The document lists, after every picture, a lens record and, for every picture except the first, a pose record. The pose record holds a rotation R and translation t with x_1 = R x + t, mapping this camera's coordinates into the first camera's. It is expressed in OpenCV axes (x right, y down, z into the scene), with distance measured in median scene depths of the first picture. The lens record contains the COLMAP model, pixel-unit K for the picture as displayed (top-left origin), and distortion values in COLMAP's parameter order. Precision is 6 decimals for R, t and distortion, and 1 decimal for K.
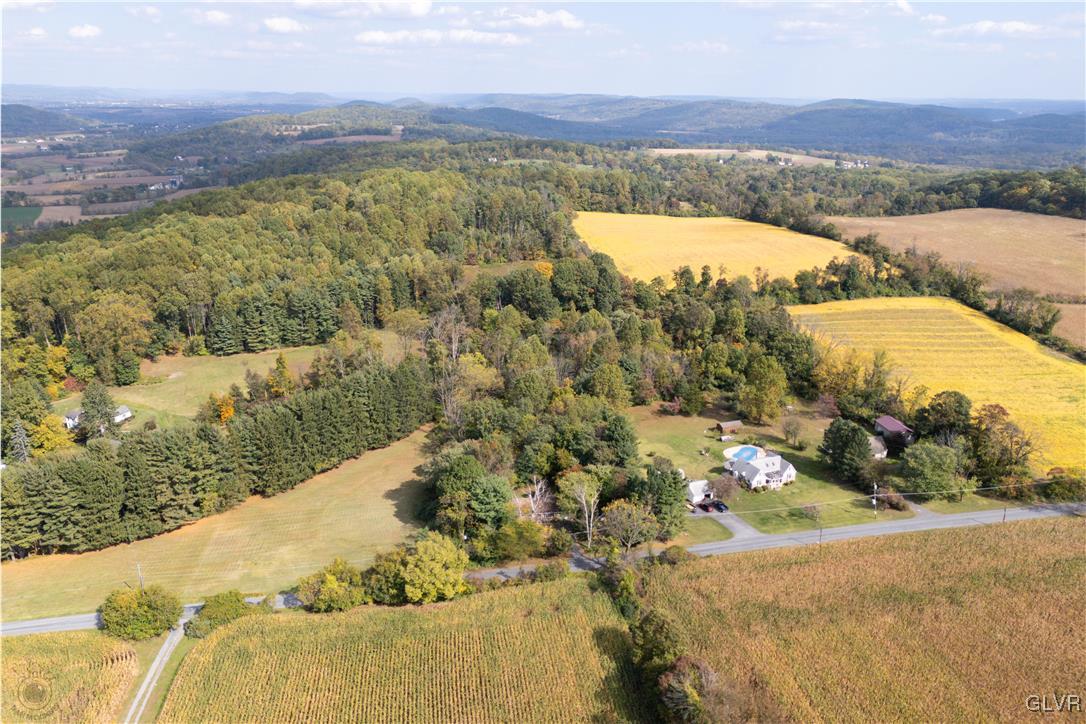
lens RADIAL K [[799.0, 0, 543.0], [0, 799.0, 362.0], [0, 0, 1]] dist [0.094621, -0.122841]
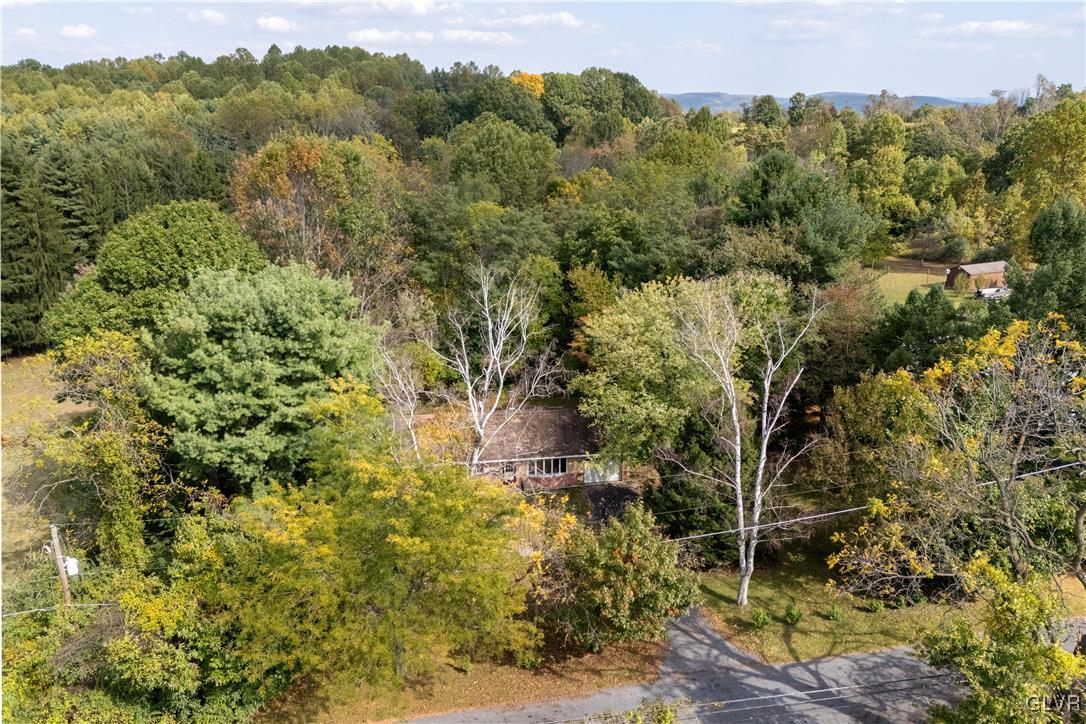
lens RADIAL K [[810.0, 0, 541.1], [0, 810.0, 363.5], [0, 0, 1]] dist [0.001718, 0.001870]
pose [[0.999912, -0.006092, 0.011808, 0.001803], [0.006134, 0.999975, -0.003533, 0.118590], [-0.011786, 0.003605, 0.999924, 0.554227]]
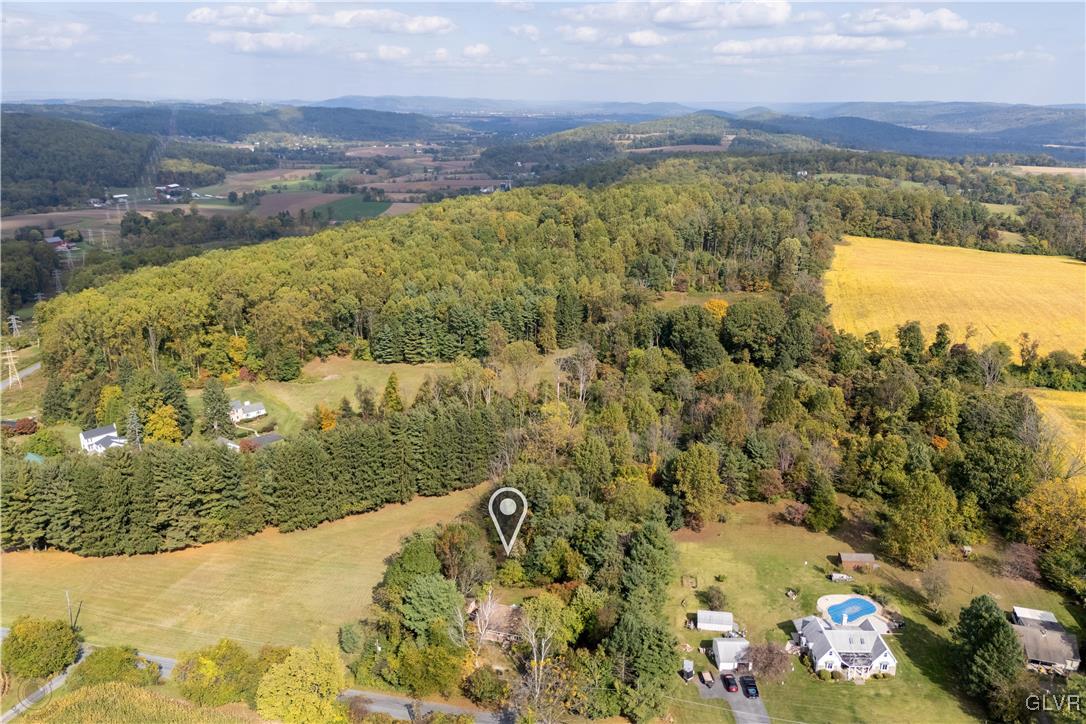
lens RADIAL K [[801.7, 0, 543.0], [0, 801.7, 362.0], [0, 0, 1]] dist [0.062255, -0.068087]
pose [[0.914594, 0.125471, -0.384416, 0.219615], [-0.129543, 0.991454, 0.015398, -0.066002], [0.383062, 0.035715, 0.923032, 0.208536]]
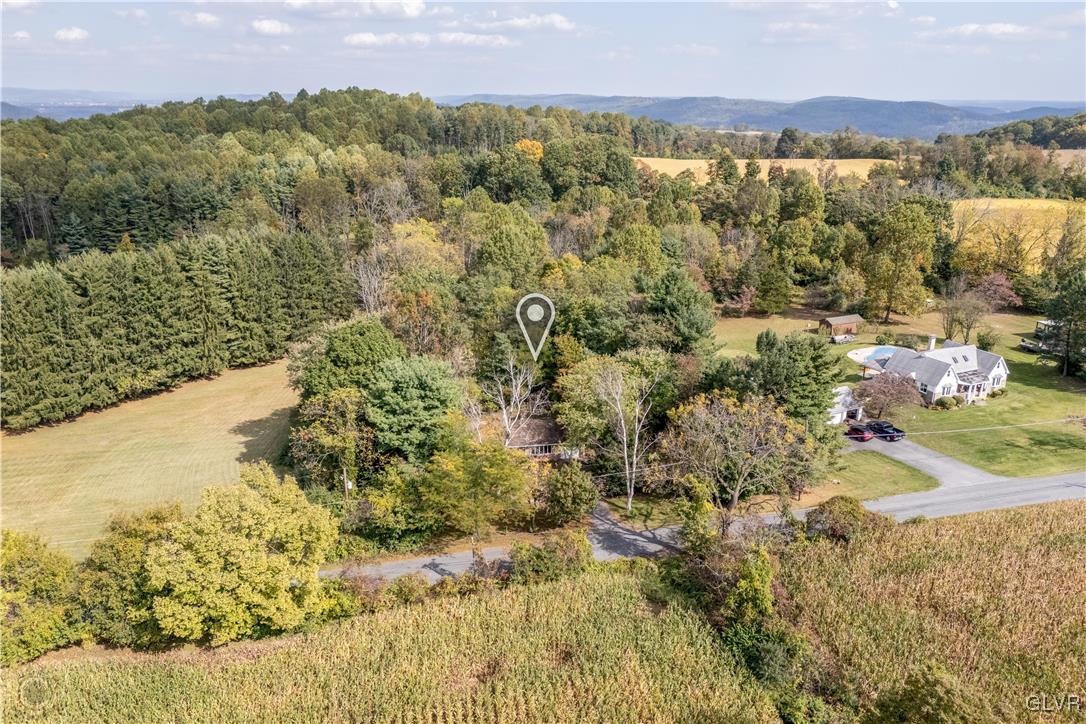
lens RADIAL K [[801.7, 0, 543.0], [0, 801.7, 362.0], [0, 0, 1]] dist [0.062255, -0.068087]
pose [[0.999879, -0.006965, 0.013913, 0.001413], [0.007071, 0.999946, -0.007584, 0.105182], [-0.013859, 0.007681, 0.999874, 0.379674]]
